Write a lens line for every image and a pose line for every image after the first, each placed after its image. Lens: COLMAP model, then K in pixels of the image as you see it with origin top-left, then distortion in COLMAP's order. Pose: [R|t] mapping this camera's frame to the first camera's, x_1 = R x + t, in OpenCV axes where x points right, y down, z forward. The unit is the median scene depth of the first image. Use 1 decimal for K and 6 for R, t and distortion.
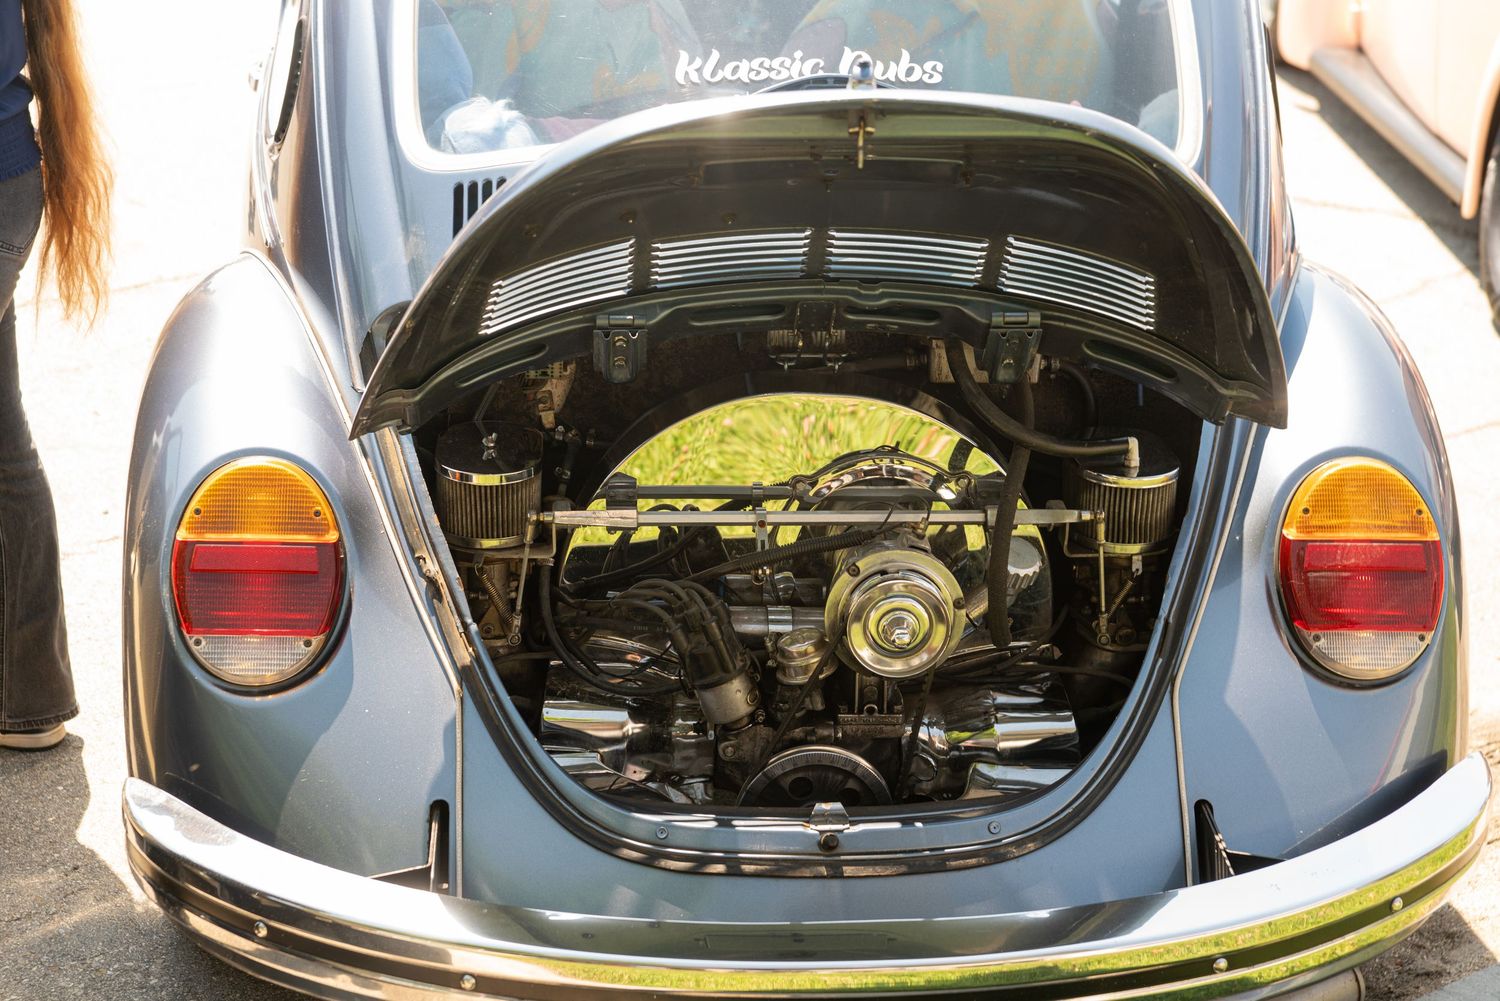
lens RADIAL K [[2765.0, 0, 750.0], [0, 2765.0, 500.5], [0, 0, 1]] dist [0.052077, -0.052062]
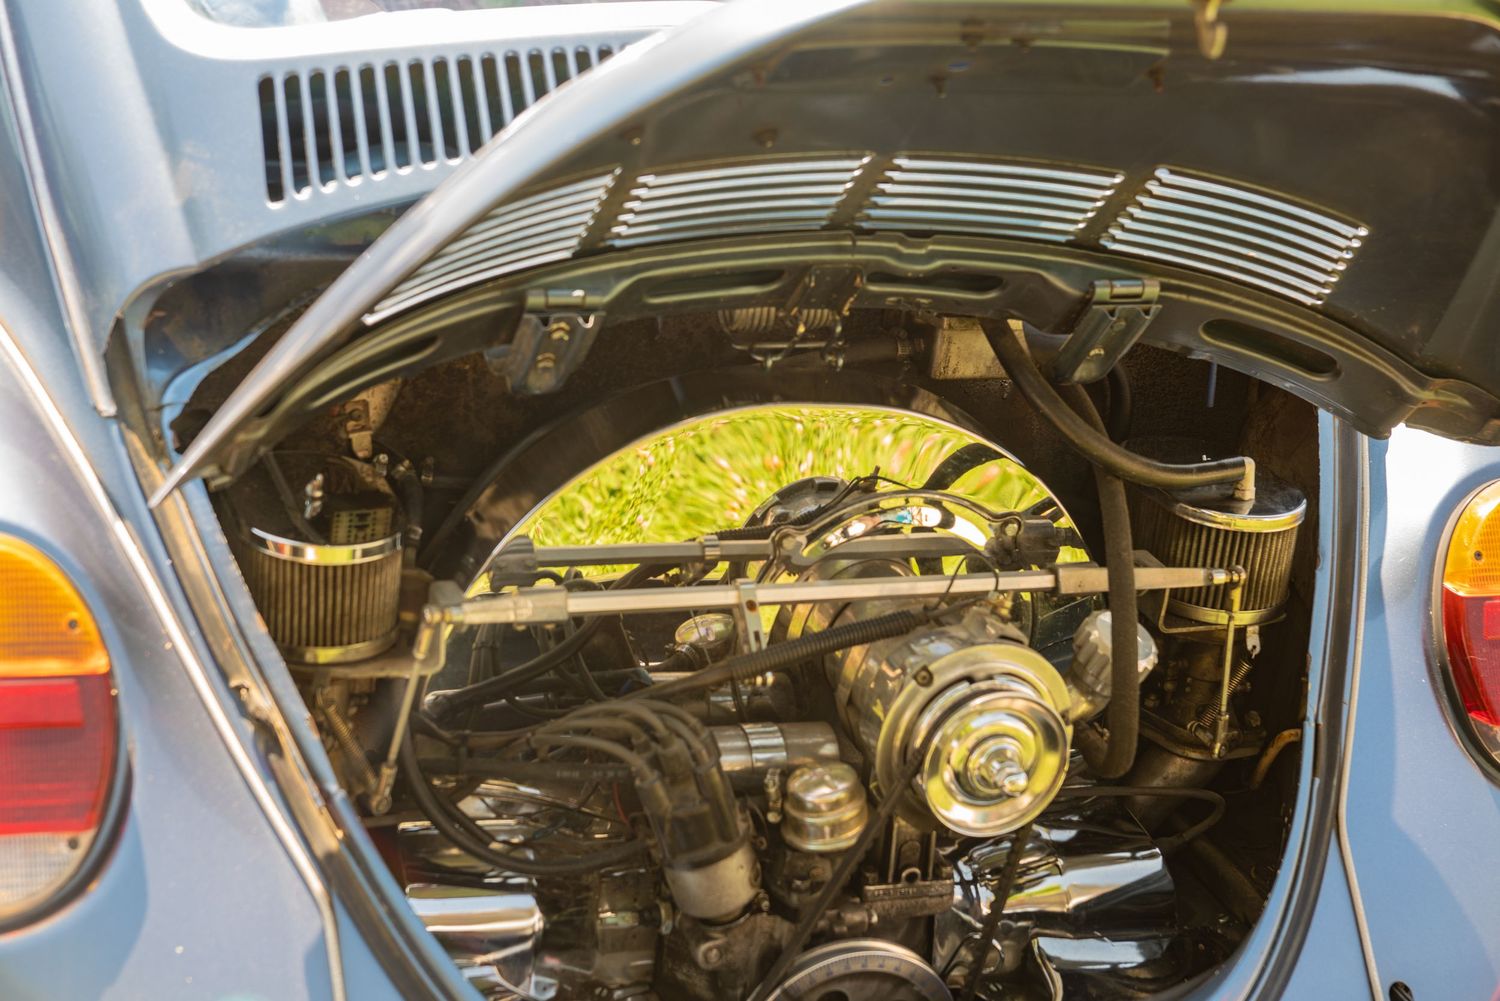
lens RADIAL K [[2765.0, 0, 750.0], [0, 2765.0, 500.5], [0, 0, 1]] dist [0.052077, -0.052062]
pose [[0.956320, -0.029562, 0.290824, -0.187034], [0.020498, 0.999206, 0.034164, -0.038984], [-0.291603, -0.026711, 0.956167, 0.377506]]
